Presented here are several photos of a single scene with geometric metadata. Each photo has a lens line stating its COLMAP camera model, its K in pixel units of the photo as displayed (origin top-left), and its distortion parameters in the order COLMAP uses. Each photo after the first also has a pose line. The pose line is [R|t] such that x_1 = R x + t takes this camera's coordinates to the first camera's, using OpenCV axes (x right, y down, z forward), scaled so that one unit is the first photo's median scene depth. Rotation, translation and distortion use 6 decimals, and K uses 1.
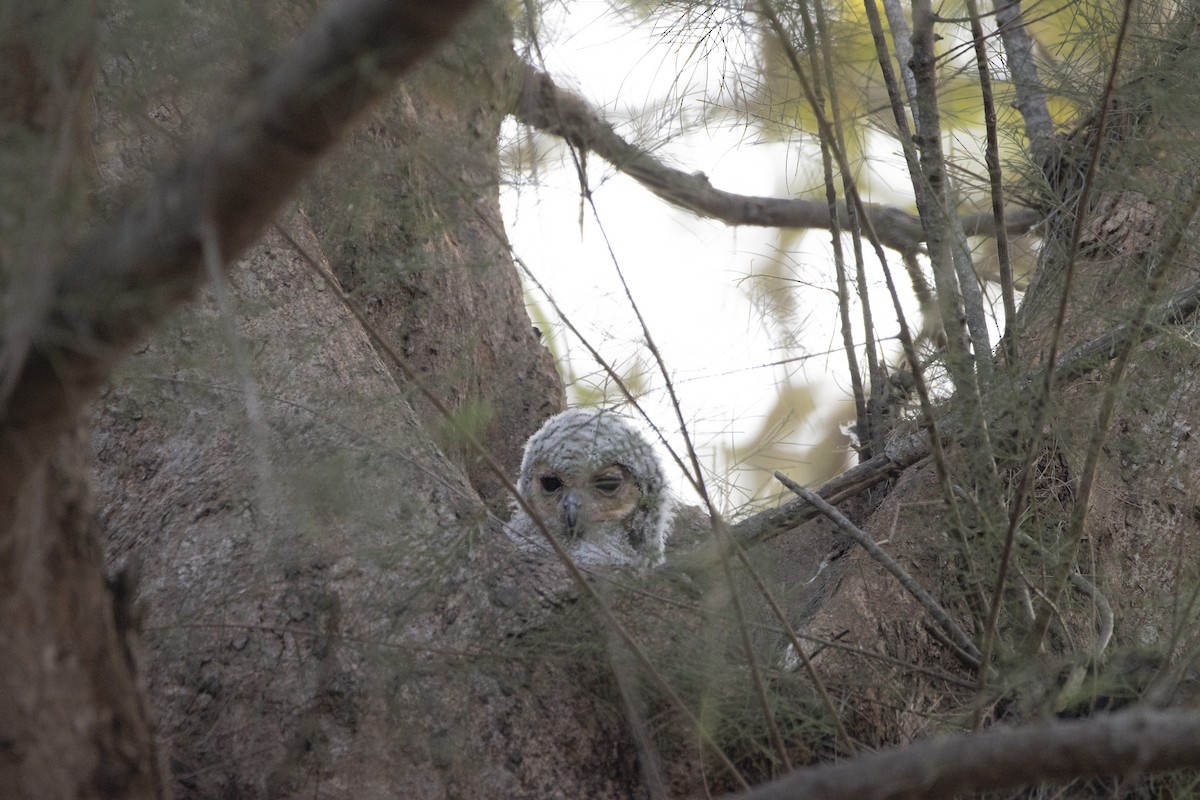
lens RADIAL K [[633.8, 0, 602.3], [0, 633.8, 398.5], [0, 0, 1]] dist [0.001193, 0.000307]
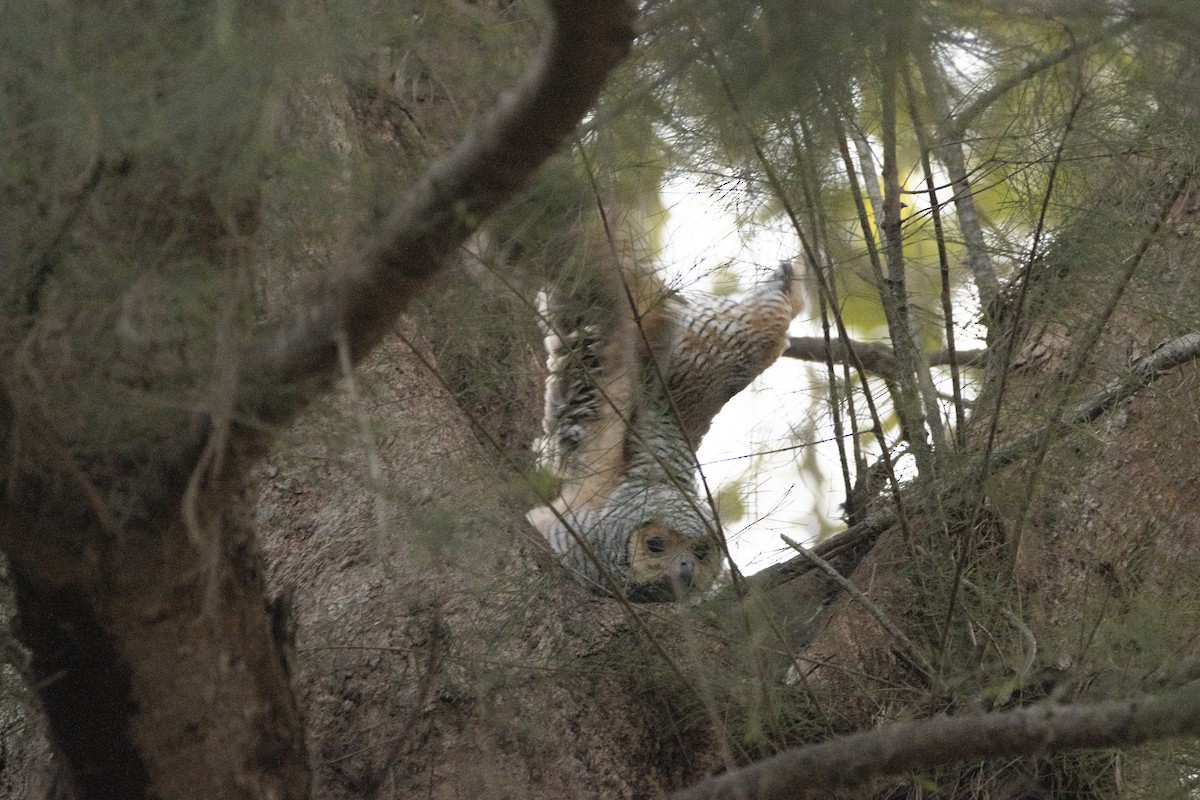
lens RADIAL K [[480.6, 0, 597.4], [0, 480.6, 401.7], [0, 0, 1]] dist [-0.001524, 0.000387]
pose [[0.999995, 0.002745, -0.001266, -0.107850], [-0.002746, 0.999996, -0.000727, -0.157573], [0.001264, 0.000731, 0.999999, -0.000177]]
